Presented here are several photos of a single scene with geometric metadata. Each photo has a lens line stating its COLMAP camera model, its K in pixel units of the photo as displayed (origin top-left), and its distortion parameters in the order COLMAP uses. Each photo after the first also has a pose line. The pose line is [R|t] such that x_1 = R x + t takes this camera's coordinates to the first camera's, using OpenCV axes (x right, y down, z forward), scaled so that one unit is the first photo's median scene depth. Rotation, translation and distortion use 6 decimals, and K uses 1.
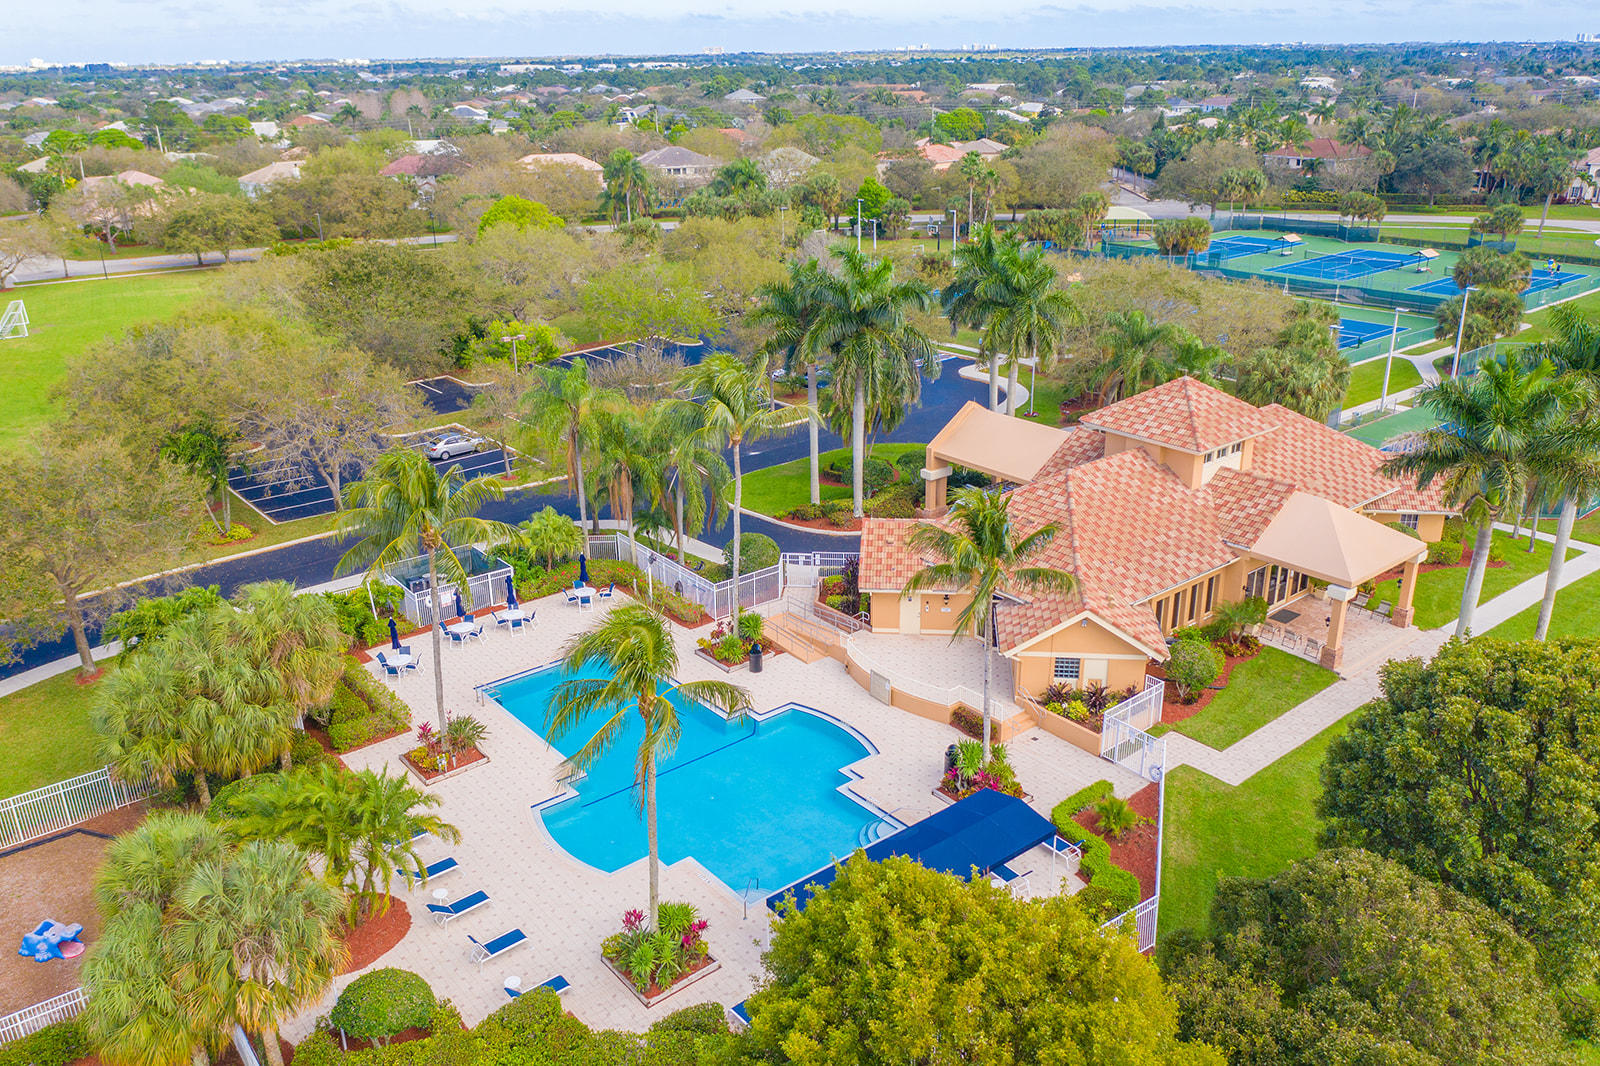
lens RADIAL K [[1263.5, 0, 798.3], [0, 1263.5, 534.5], [0, 0, 1]] dist [-0.021799, 0.011223]
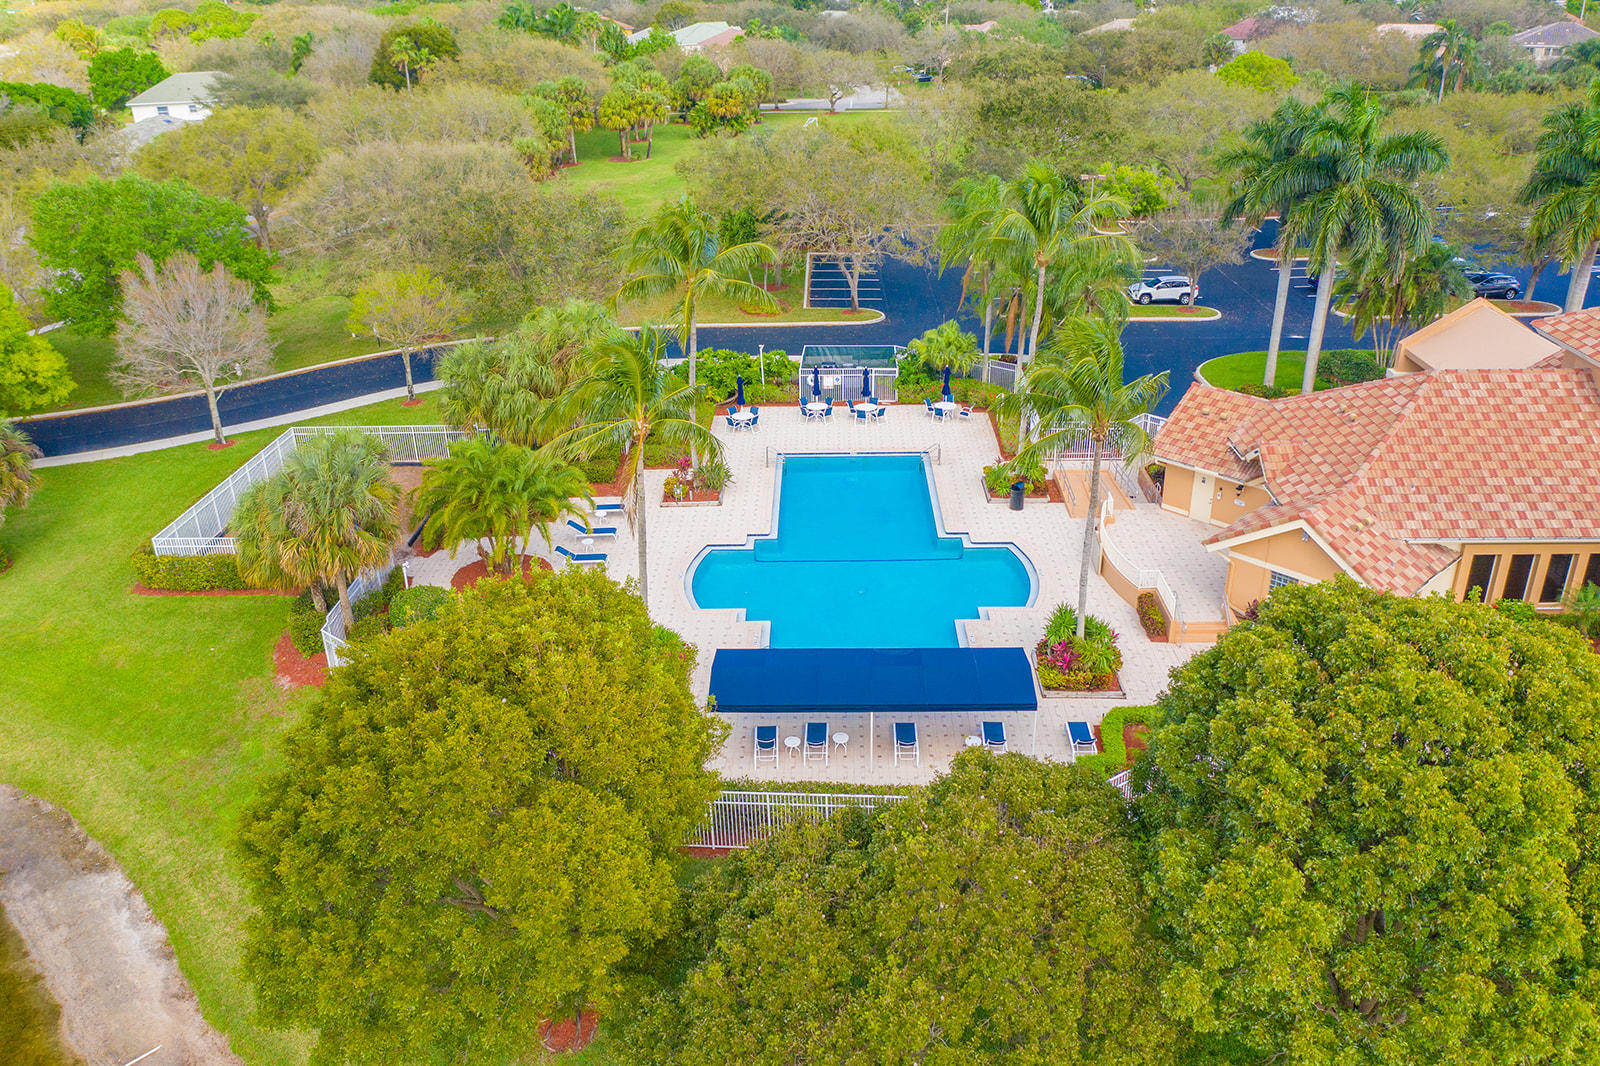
lens RADIAL K [[1263.5, 0, 785.3], [0, 1263.5, 528.7], [0, 0, 1]] dist [-0.021799, 0.011223]
pose [[0.764087, 0.274422, -0.583835, 0.428261], [-0.226393, 0.961518, 0.155657, 0.014704], [0.604084, 0.013241, 0.796811, 0.147933]]
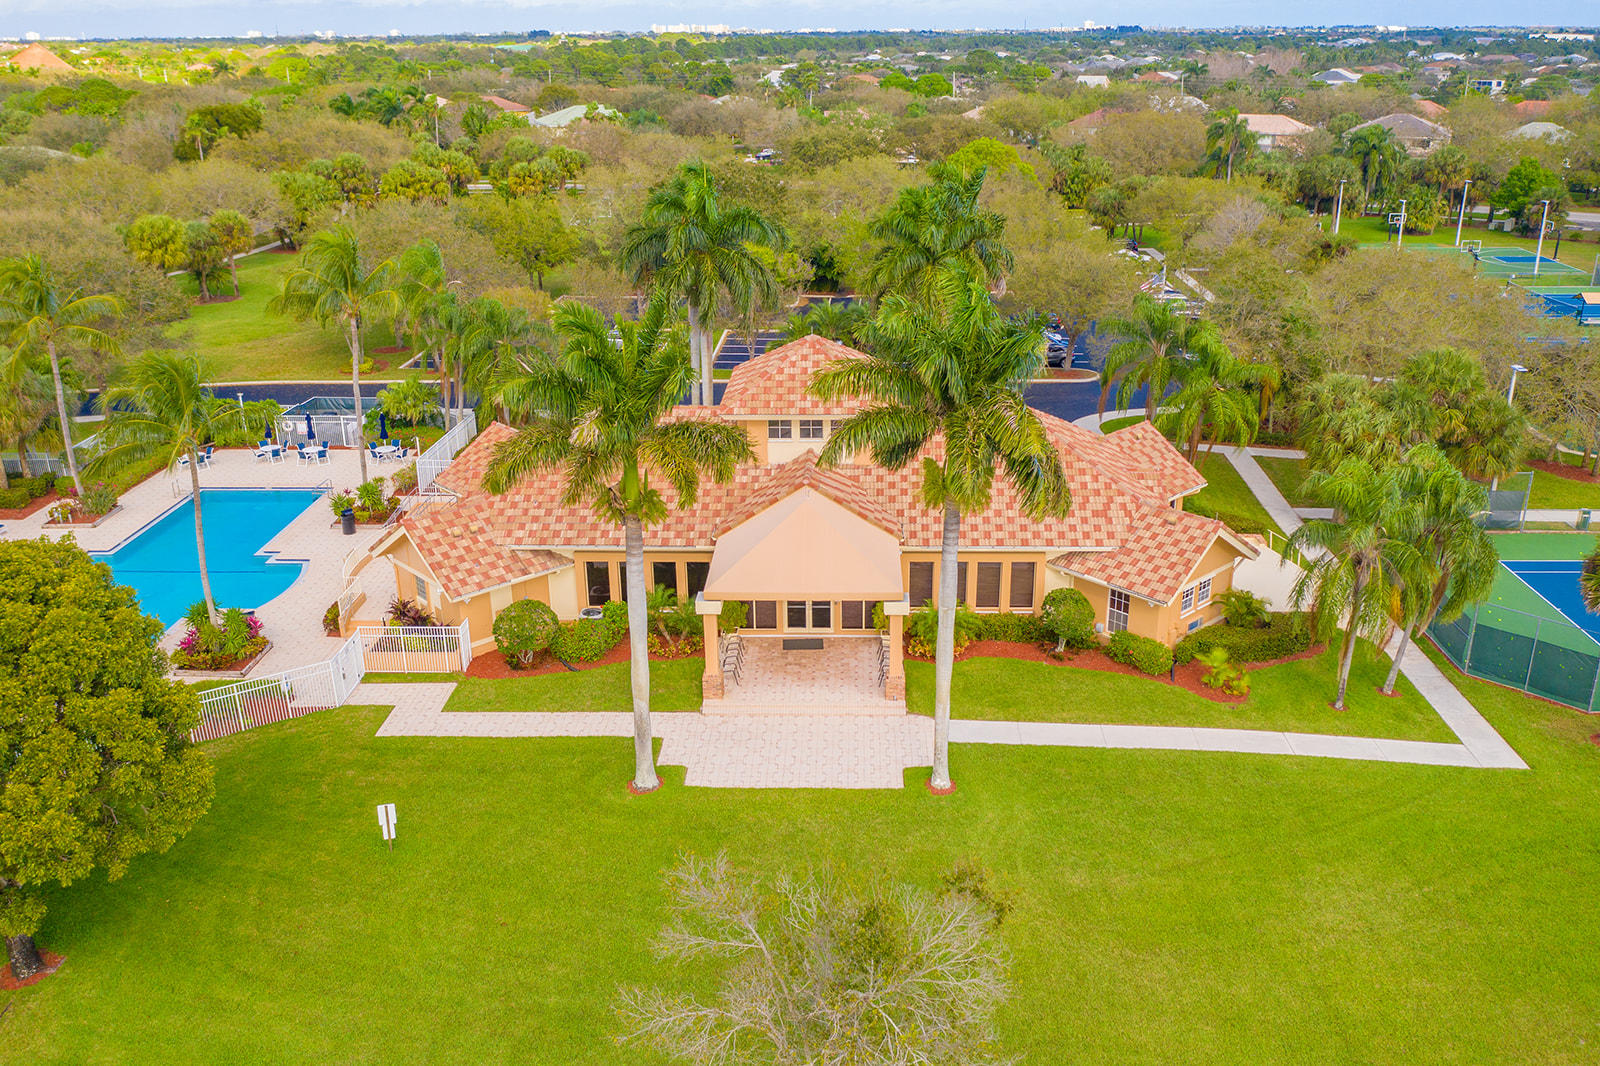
lens RADIAL K [[1263.5, 0, 793.7], [0, 1263.5, 541.2], [0, 0, 1]] dist [-0.021799, 0.011223]
pose [[0.776532, 0.249419, -0.578609, 0.963216], [-0.234822, 0.966717, 0.101572, -0.090501], [0.584685, 0.056996, 0.809255, 0.383075]]
